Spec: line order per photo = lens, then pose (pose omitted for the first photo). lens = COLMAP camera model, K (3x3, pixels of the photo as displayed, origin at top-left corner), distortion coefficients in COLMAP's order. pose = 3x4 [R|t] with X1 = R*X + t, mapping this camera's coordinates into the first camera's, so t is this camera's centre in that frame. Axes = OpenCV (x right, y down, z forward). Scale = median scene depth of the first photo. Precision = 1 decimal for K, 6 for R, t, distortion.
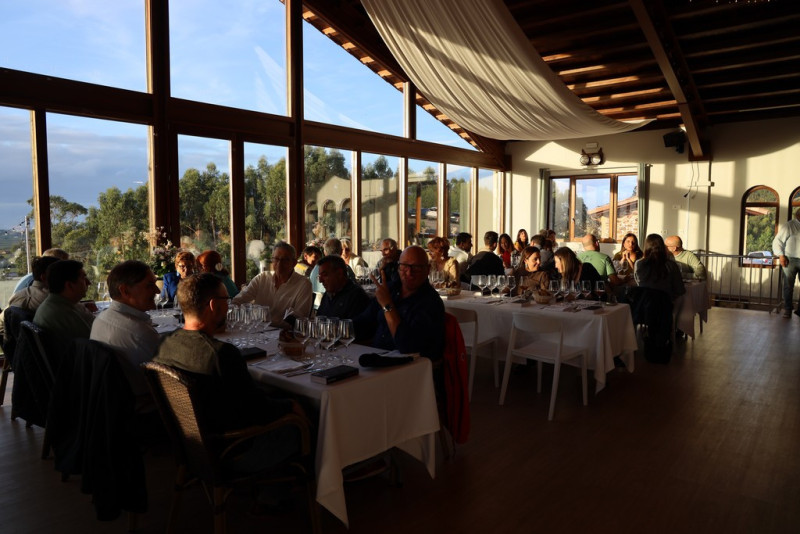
lens RADIAL K [[553.0, 0, 400.0], [0, 553.0, 267.0], [0, 0, 1]] dist [-0.097076, 0.069249]
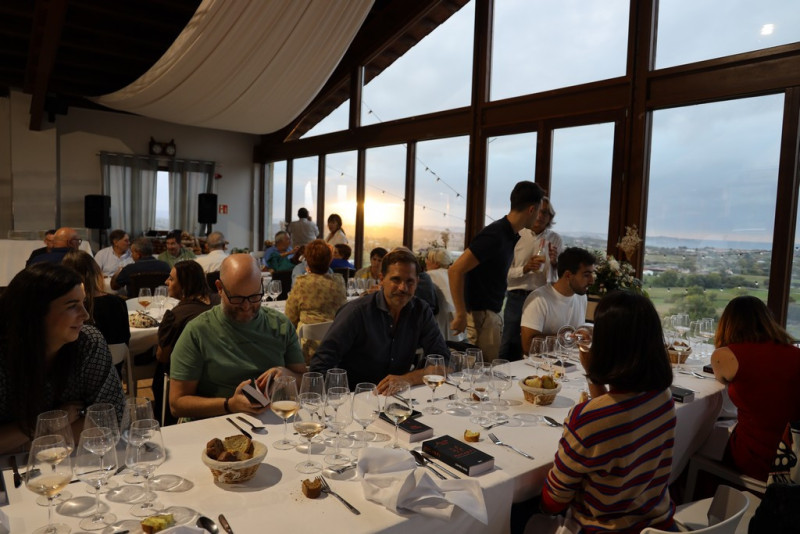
lens RADIAL K [[553.0, 0, 400.0], [0, 553.0, 267.0], [0, 0, 1]] dist [-0.097076, 0.069249]
pose [[-0.198234, 0.072375, -0.977479, 0.392617], [-0.115924, 0.988539, 0.096704, -0.060975], [0.973275, 0.132483, -0.187572, 0.696261]]
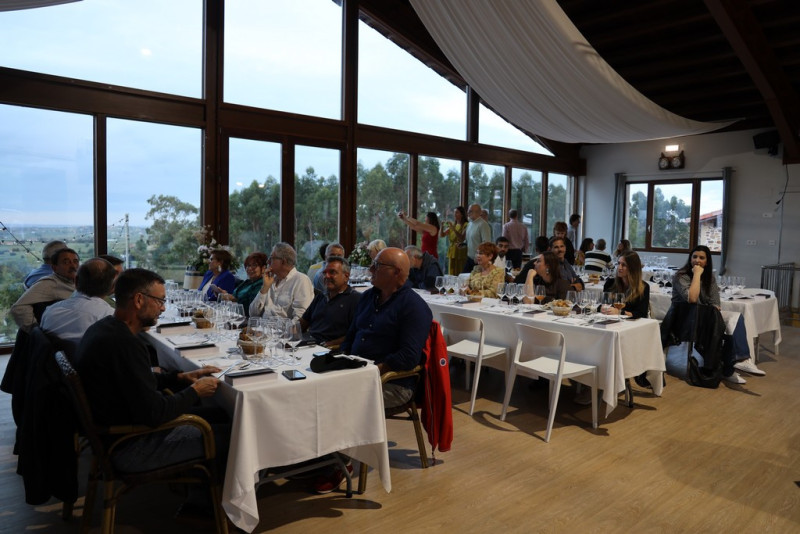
lens RADIAL K [[545.1, 0, 400.0], [0, 545.1, 267.0], [0, 0, 1]] dist [-0.069459, 0.036122]
pose [[0.985363, 0.031054, -0.167615, 0.063878], [-0.032123, 0.999477, -0.003672, -0.001120], [0.167414, 0.009003, 0.985846, 0.020890]]
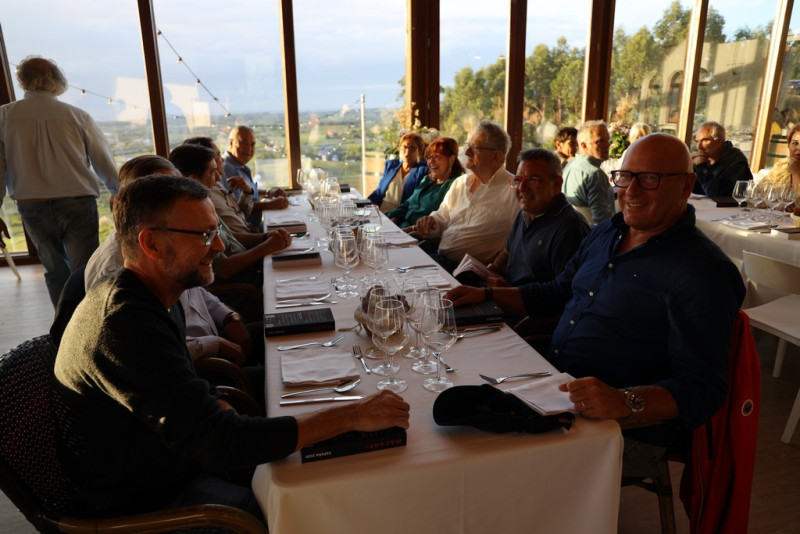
lens RADIAL K [[553.0, 0, 400.0], [0, 553.0, 267.0], [0, 0, 1]] dist [-0.097076, 0.069249]
pose [[0.820300, 0.153457, -0.550962, 0.031702], [-0.032838, 0.974380, 0.222498, -0.009064], [0.570991, -0.164422, 0.804323, 0.164081]]
